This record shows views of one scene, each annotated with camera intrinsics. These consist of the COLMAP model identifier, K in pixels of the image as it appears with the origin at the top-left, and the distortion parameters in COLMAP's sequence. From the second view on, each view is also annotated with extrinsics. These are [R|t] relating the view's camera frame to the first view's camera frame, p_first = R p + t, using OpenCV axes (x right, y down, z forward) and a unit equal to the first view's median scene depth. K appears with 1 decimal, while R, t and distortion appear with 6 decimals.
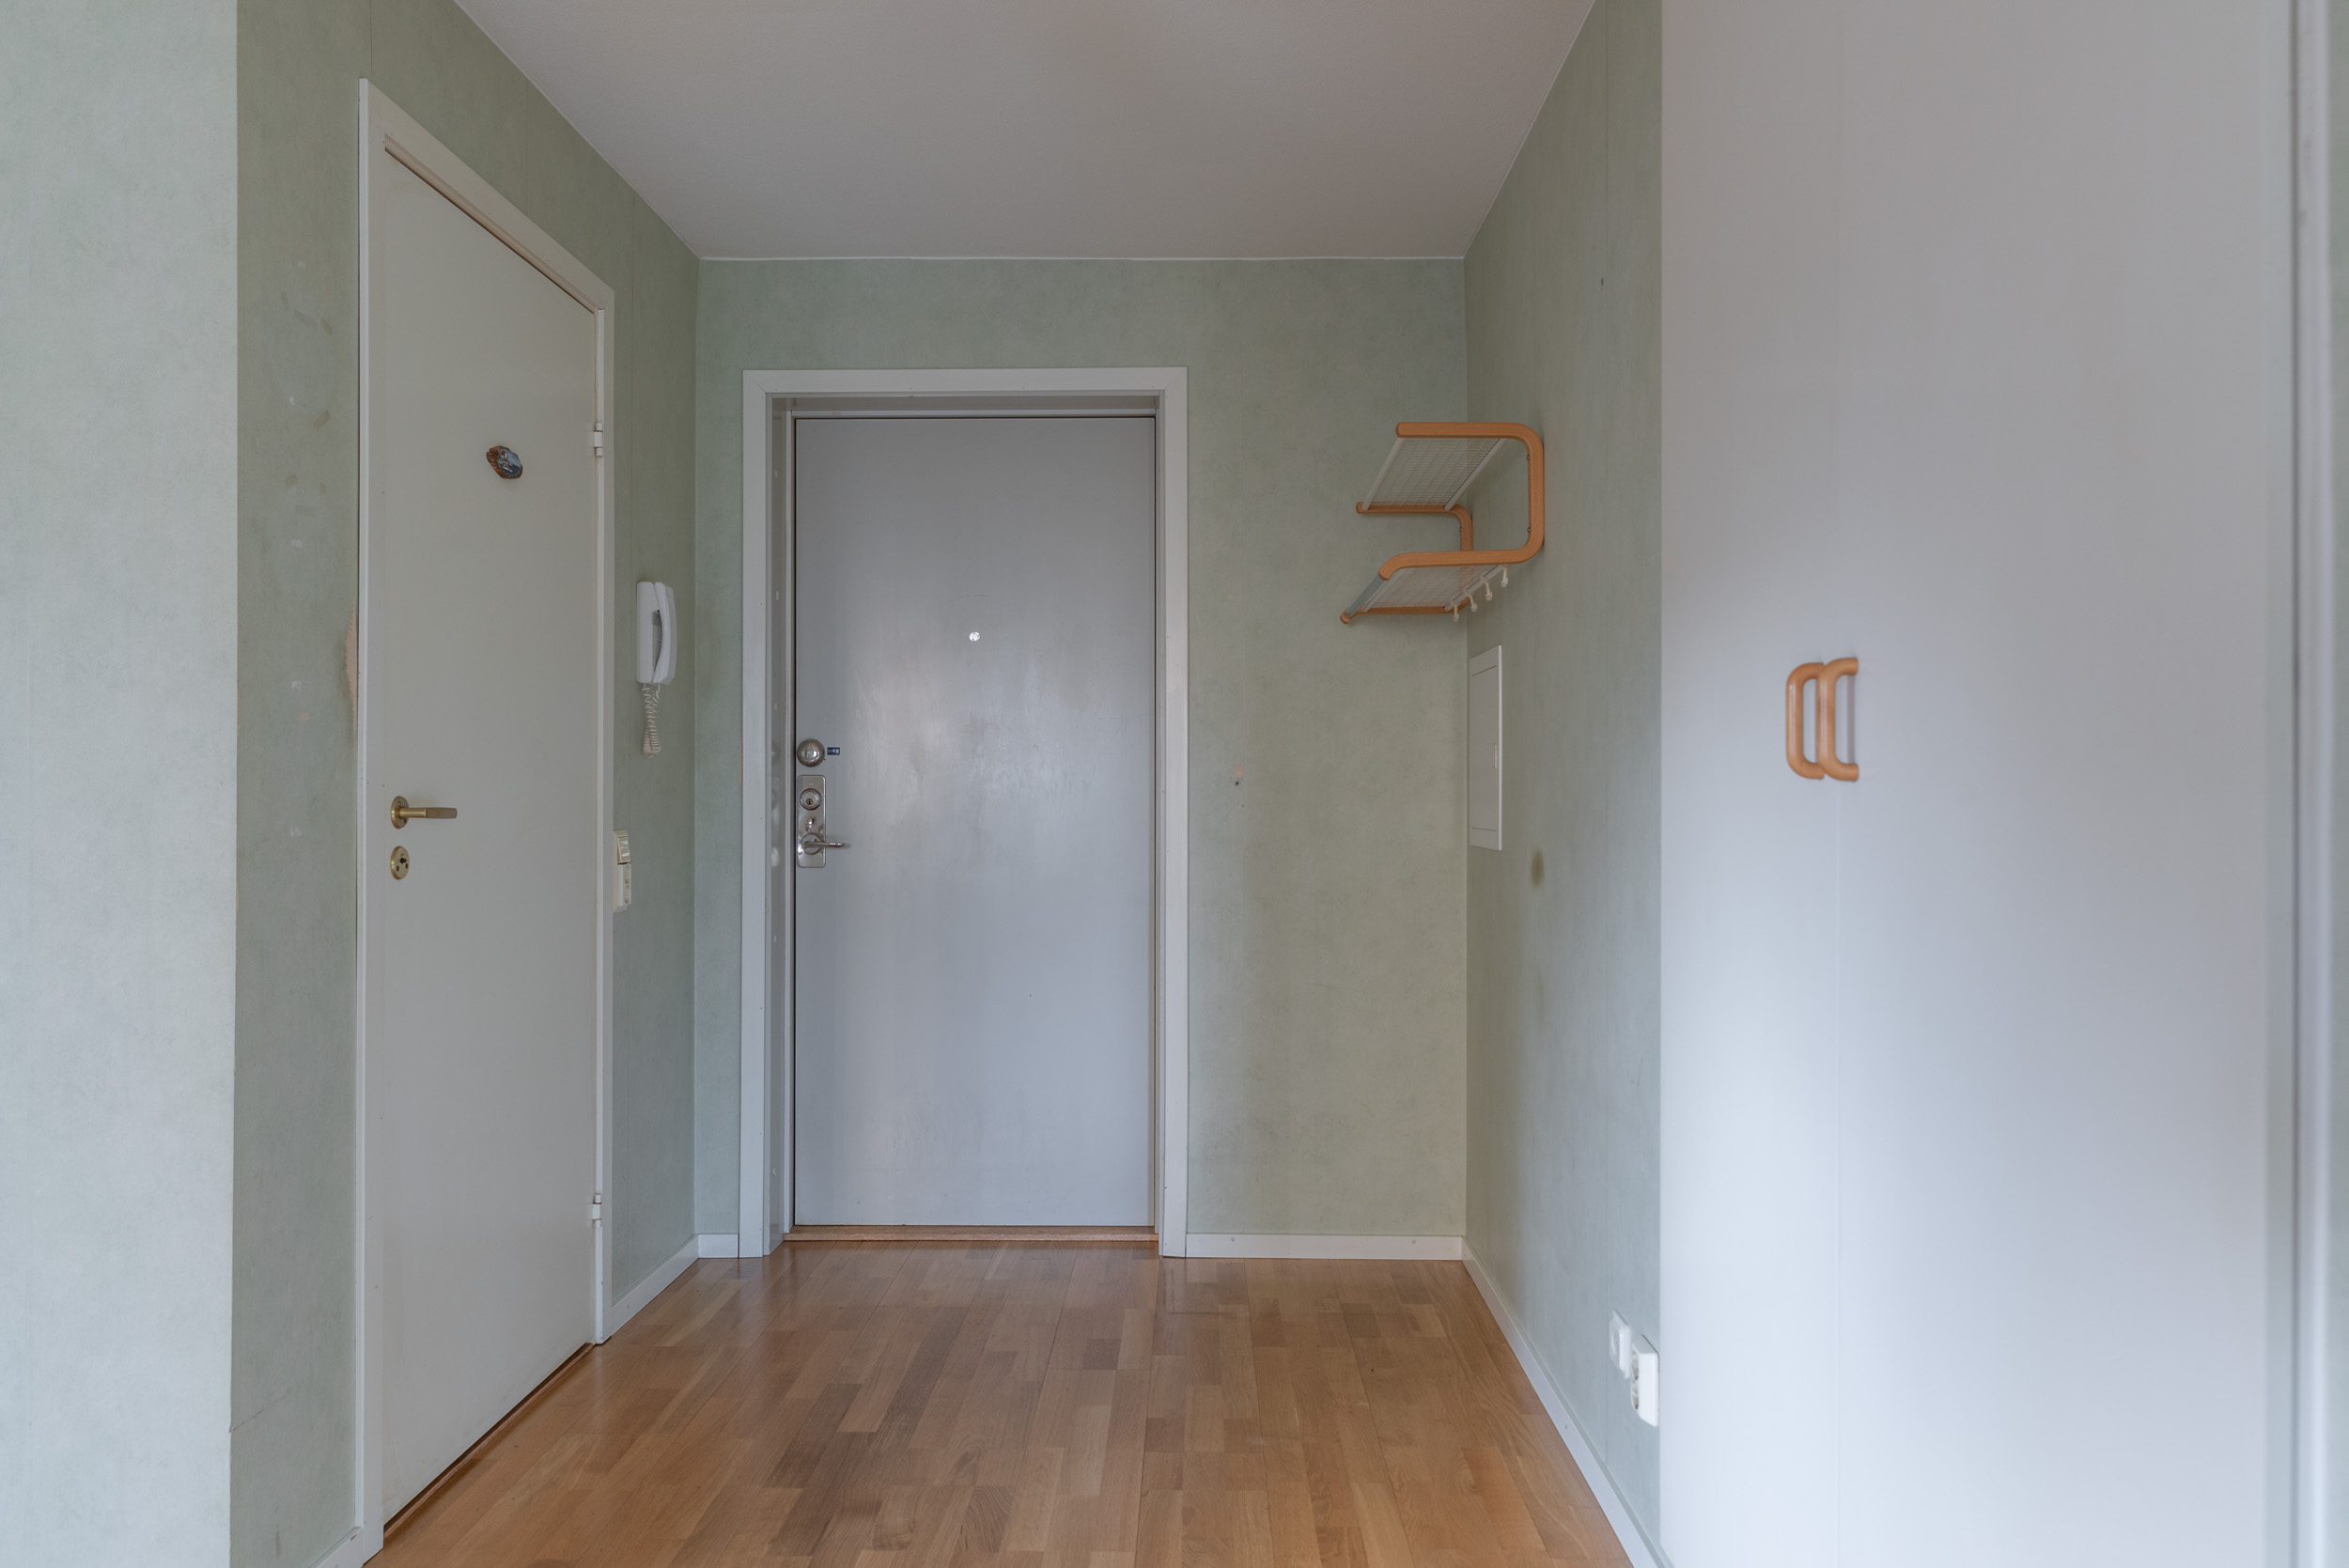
lens RADIAL K [[1580.5, 0, 1177.7], [0, 1580.5, 786.6], [0, 0, 1]] dist [0.005692, -0.006242]
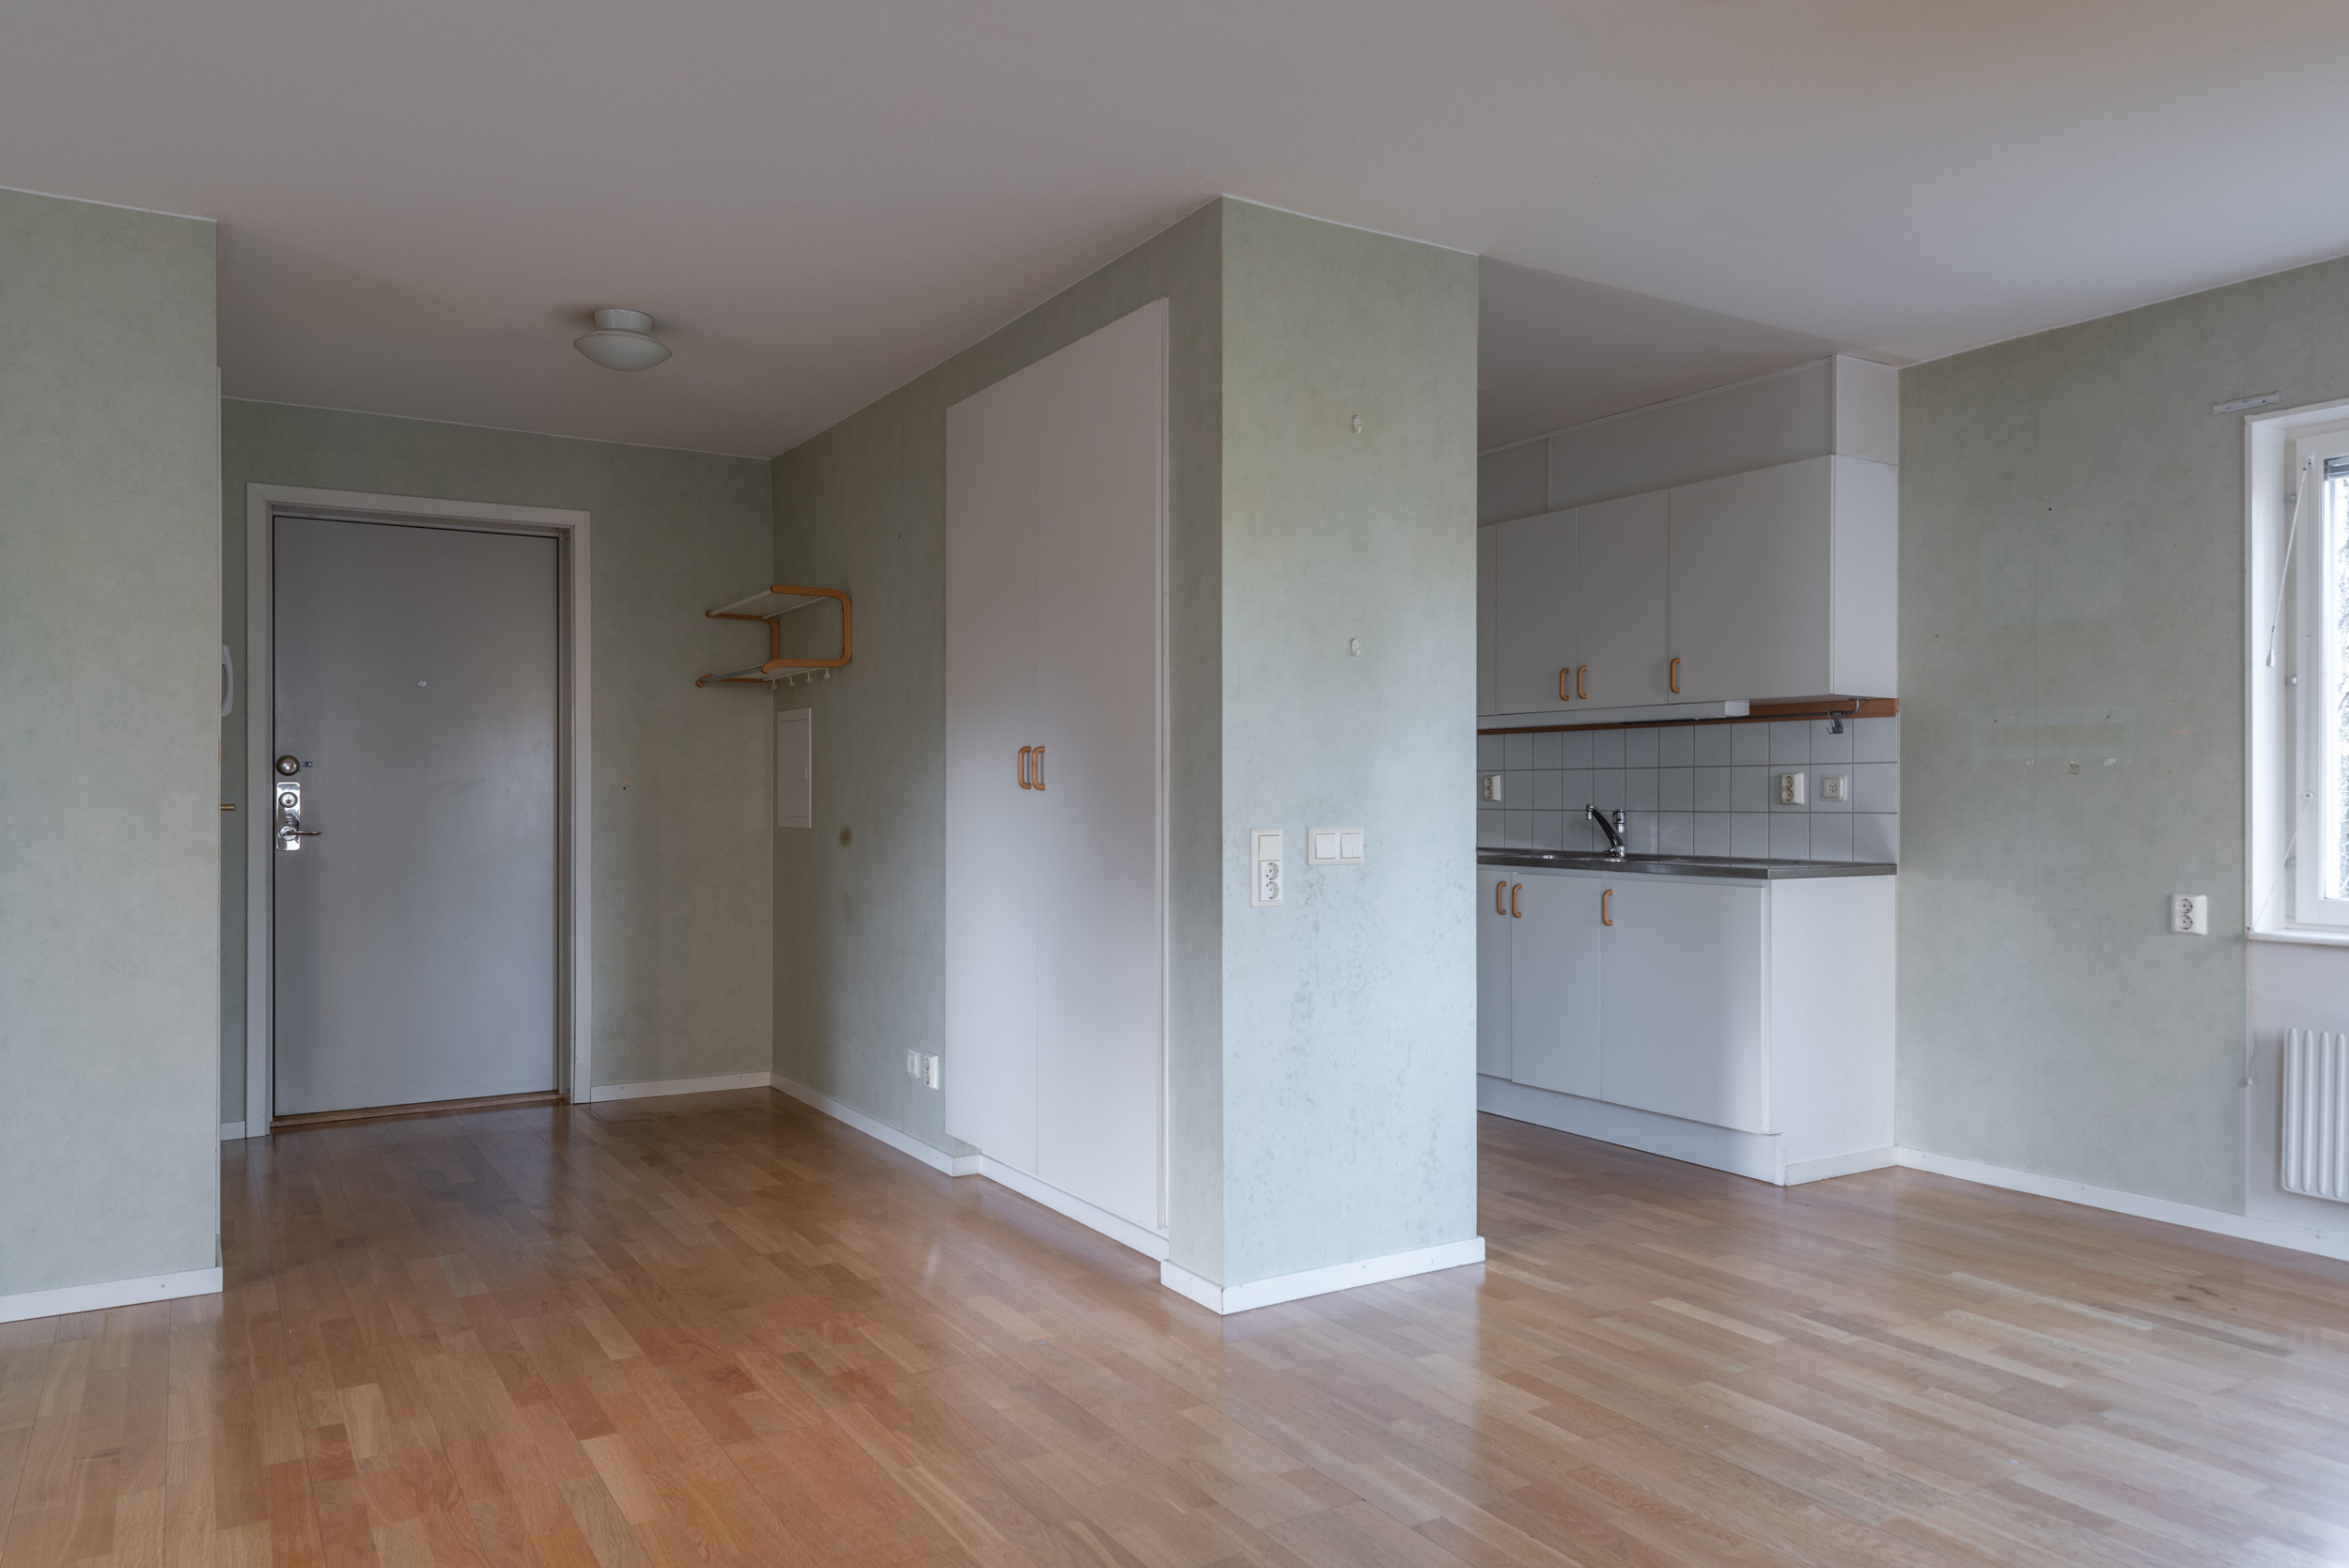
lens RADIAL K [[1580.5, 0, 1190.4], [0, 1580.5, 790.8], [0, 0, 1]] dist [0.005692, -0.006242]
pose [[0.835794, 0.000205, 0.549044, -0.345440], [-0.000991, 0.999999, 0.001135, -0.002155], [-0.549043, -0.001493, 0.835793, -0.575897]]
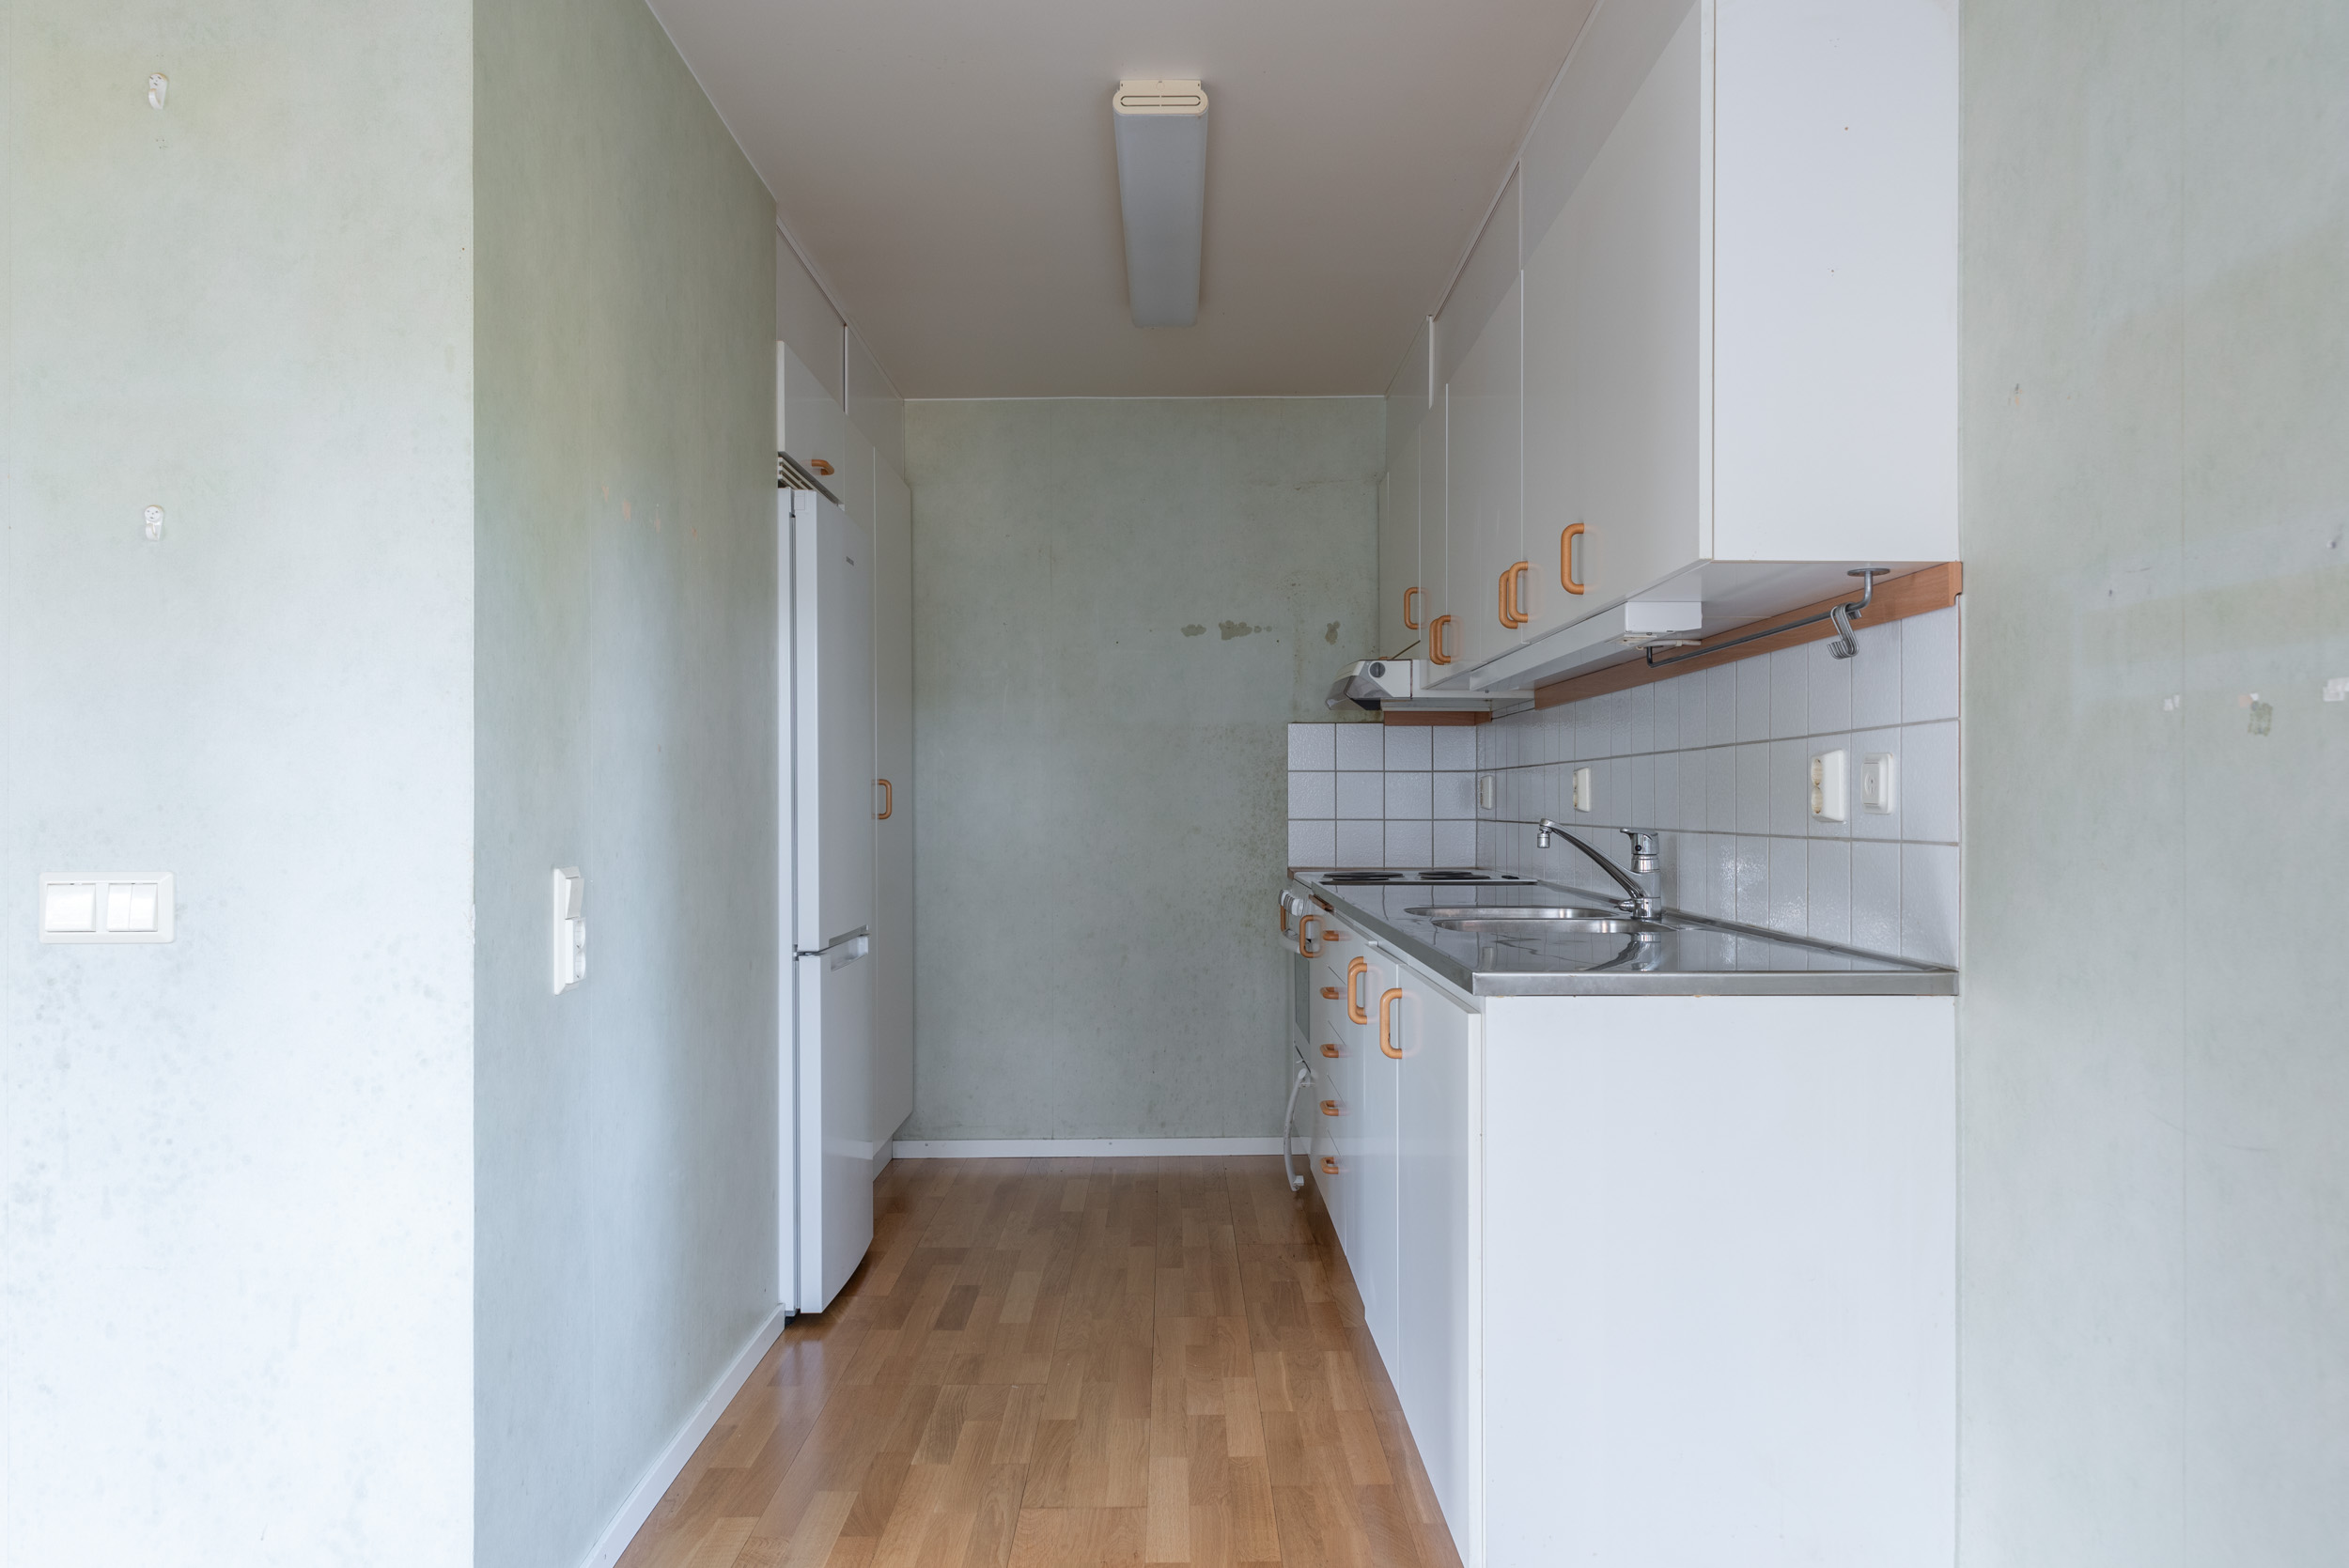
lens RADIAL K [[1580.5, 0, 1183.5], [0, 1580.5, 794.4], [0, 0, 1]] dist [0.005692, -0.006242]
pose [[0.999723, -0.006399, 0.022646, 0.567747], [0.006452, 0.999977, -0.002267, 0.000065], [-0.022631, 0.002412, 0.999741, -0.333729]]
